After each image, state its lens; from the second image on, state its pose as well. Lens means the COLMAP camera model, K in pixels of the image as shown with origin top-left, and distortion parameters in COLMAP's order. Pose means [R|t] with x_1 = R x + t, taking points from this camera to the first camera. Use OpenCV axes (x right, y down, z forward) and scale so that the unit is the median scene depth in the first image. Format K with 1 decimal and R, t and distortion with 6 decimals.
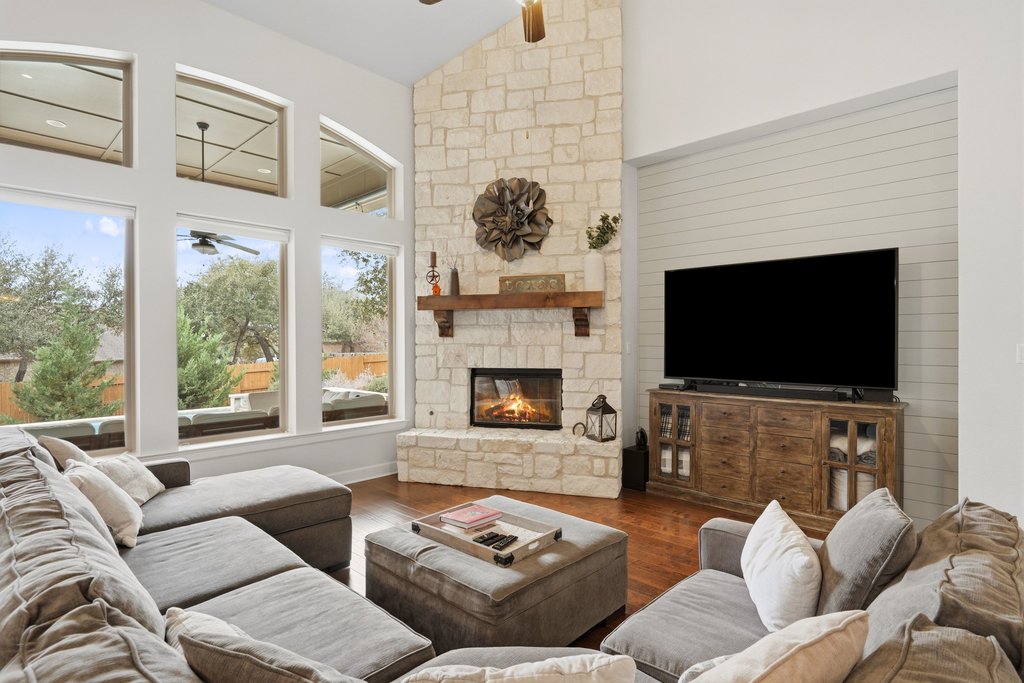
lens RADIAL K [[506.7, 0, 512.5], [0, 506.7, 346.6], [0, 0, 1]] dist [-0.001263, -0.002030]
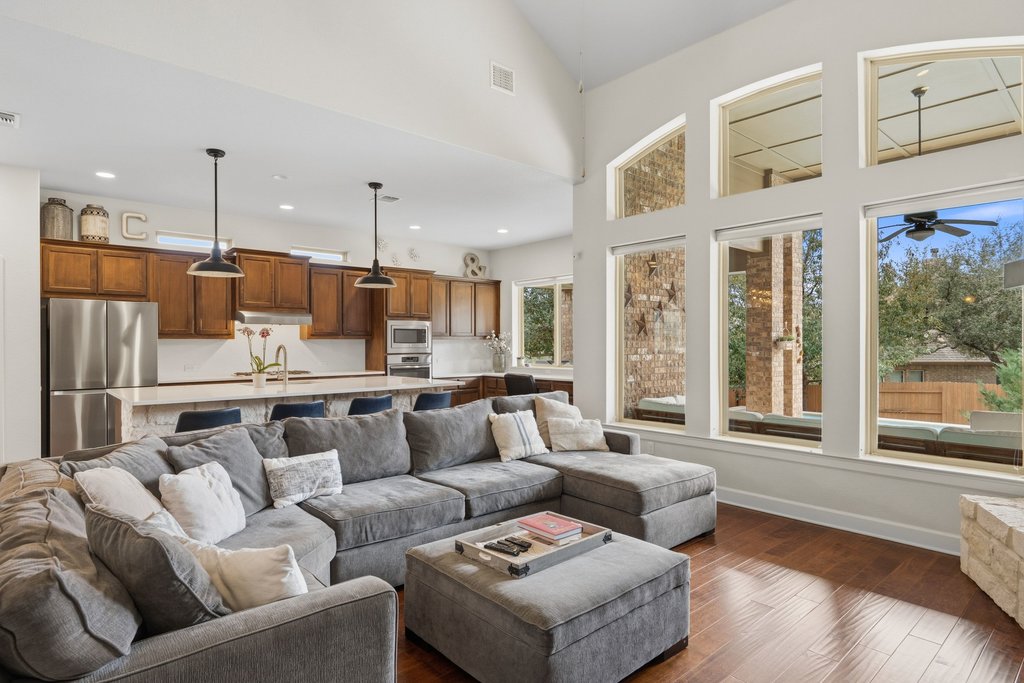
lens RADIAL K [[551.2, 0, 511.0], [0, 551.2, 339.9], [0, 0, 1]] dist [-0.007507, -0.001128]
pose [[-0.091576, -0.007706, -0.995768, 0.477029], [-0.006781, 0.999952, -0.007115, -0.003906], [0.995775, 0.006101, -0.091624, 0.506228]]
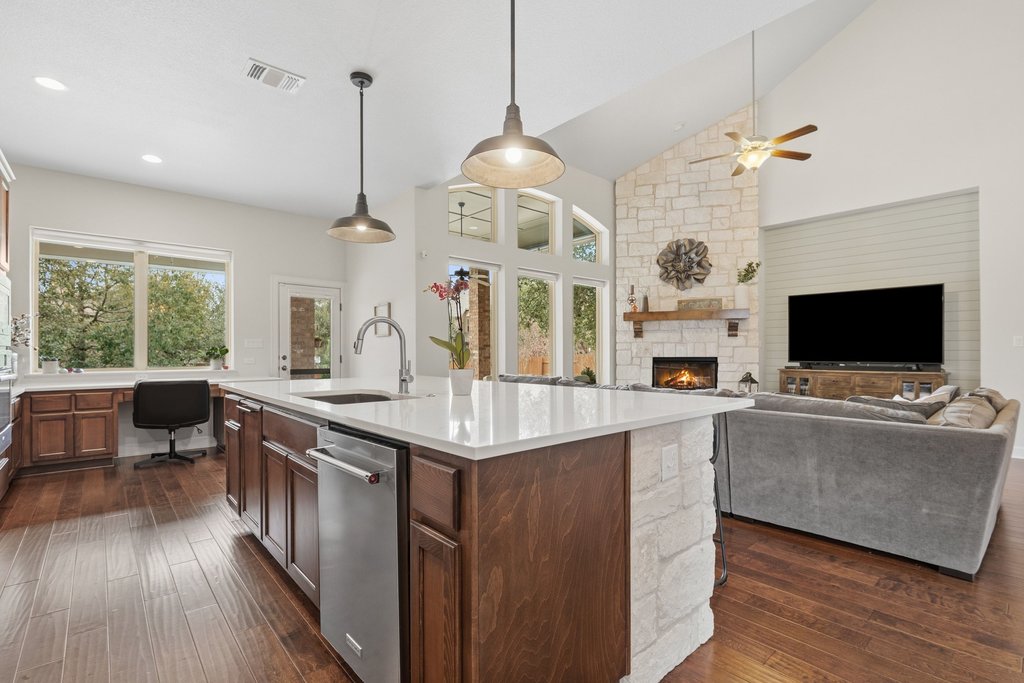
lens RADIAL K [[474.5, 0, 500.2], [0, 474.5, 353.7], [0, 0, 1]] dist [-0.009733, -0.001574]
pose [[0.994934, -0.000860, -0.100525, -0.439541], [0.000414, 0.999990, -0.004454, 0.039978], [0.100528, 0.004389, 0.994925, -0.562951]]
